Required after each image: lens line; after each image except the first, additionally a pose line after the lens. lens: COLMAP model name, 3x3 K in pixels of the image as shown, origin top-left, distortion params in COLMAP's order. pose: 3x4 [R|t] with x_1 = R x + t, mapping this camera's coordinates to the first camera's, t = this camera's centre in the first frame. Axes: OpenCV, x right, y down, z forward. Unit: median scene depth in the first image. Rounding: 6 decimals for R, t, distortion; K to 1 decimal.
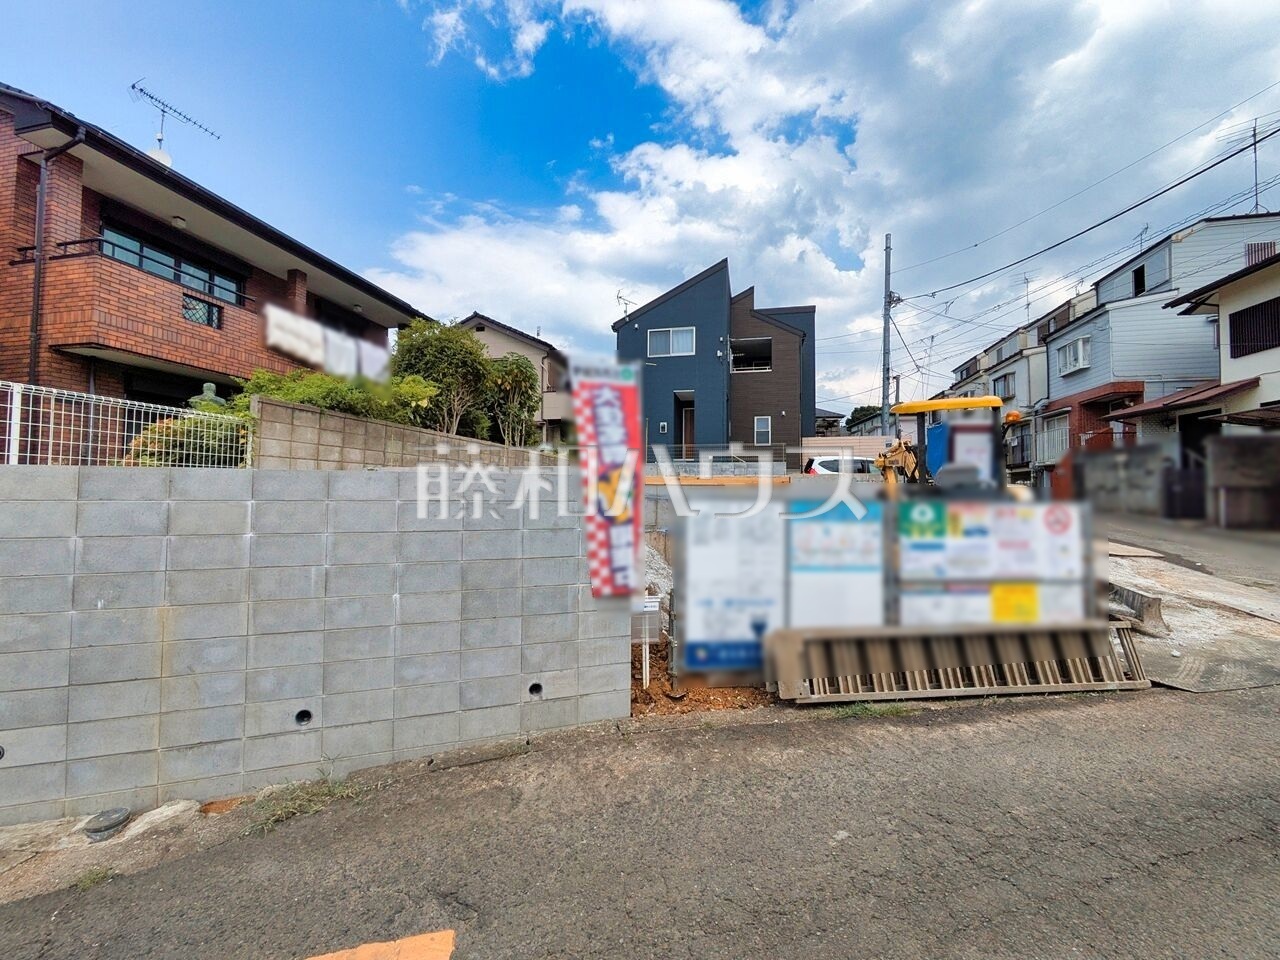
lens RADIAL K [[508.2, 0, 644.0], [0, 508.2, 480.2], [0, 0, 1]] dist [0.000938, 0.000271]
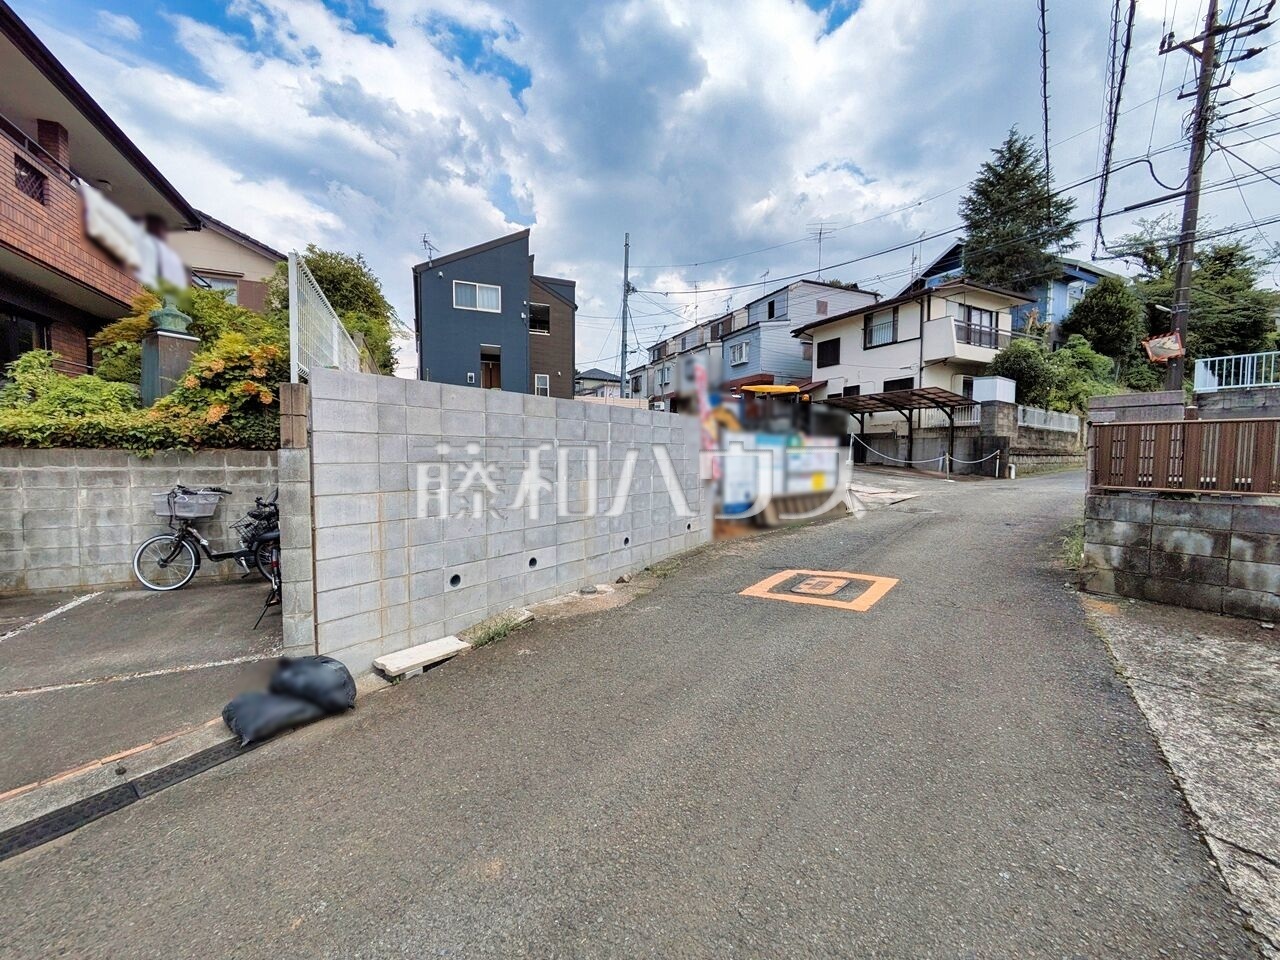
lens RADIAL K [[508.2, 0, 644.0], [0, 508.2, 480.2], [0, 0, 1]] dist [0.000938, 0.000271]
pose [[0.812195, -0.030300, 0.582598, -1.274112], [-0.021315, 0.996442, 0.081537, 0.068472], [-0.582996, -0.078642, 0.808660, -0.392760]]
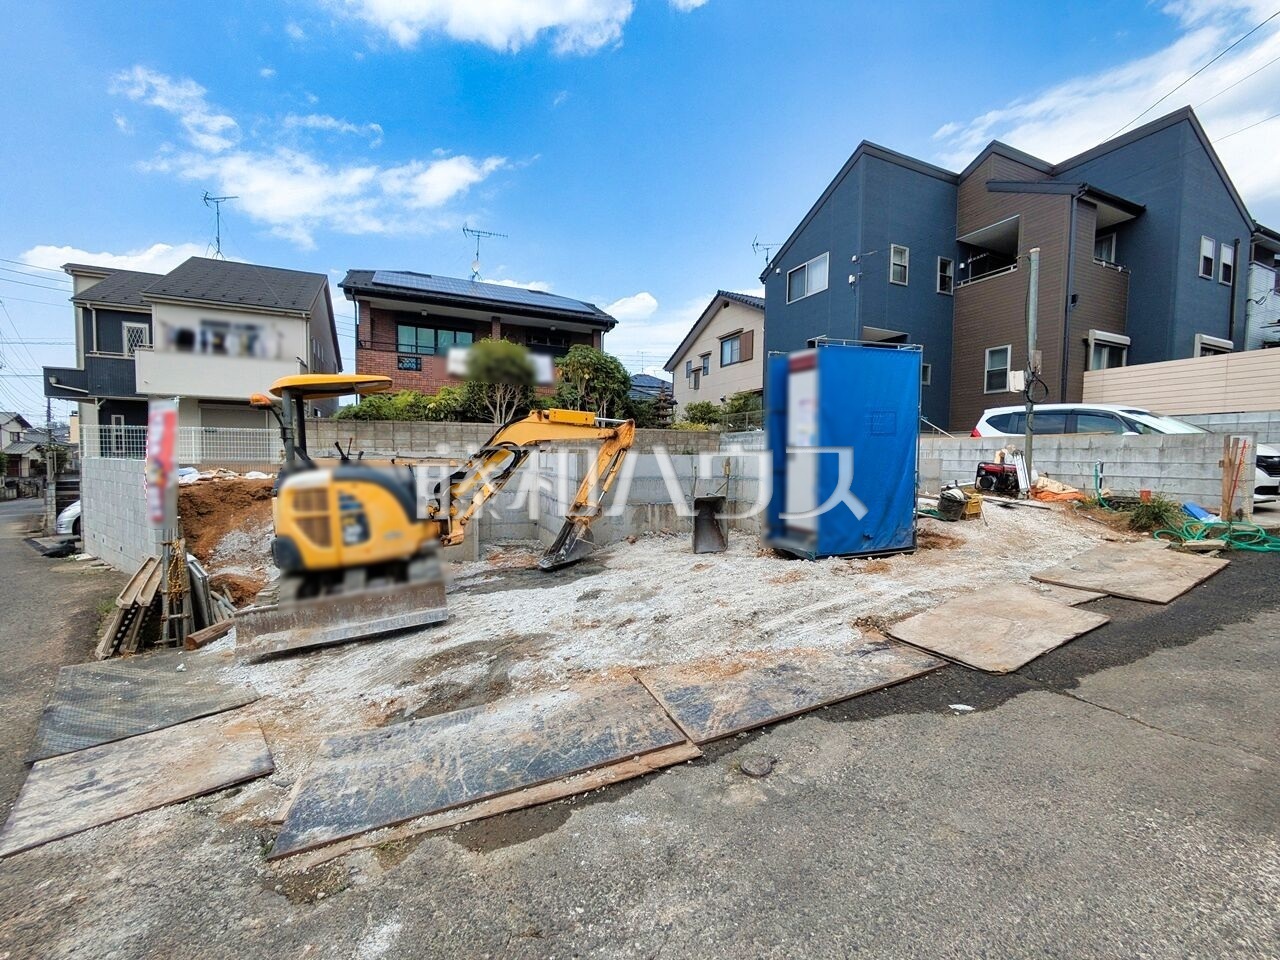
lens RADIAL K [[504.1, 0, 646.1], [0, 504.1, 477.8], [0, 0, 1]] dist [-0.002607, 0.002562]
pose [[0.597146, 0.036891, -0.801284, 2.435495], [0.017394, 0.998111, 0.058915, -0.024483], [0.801944, -0.049118, 0.595376, 1.260028]]
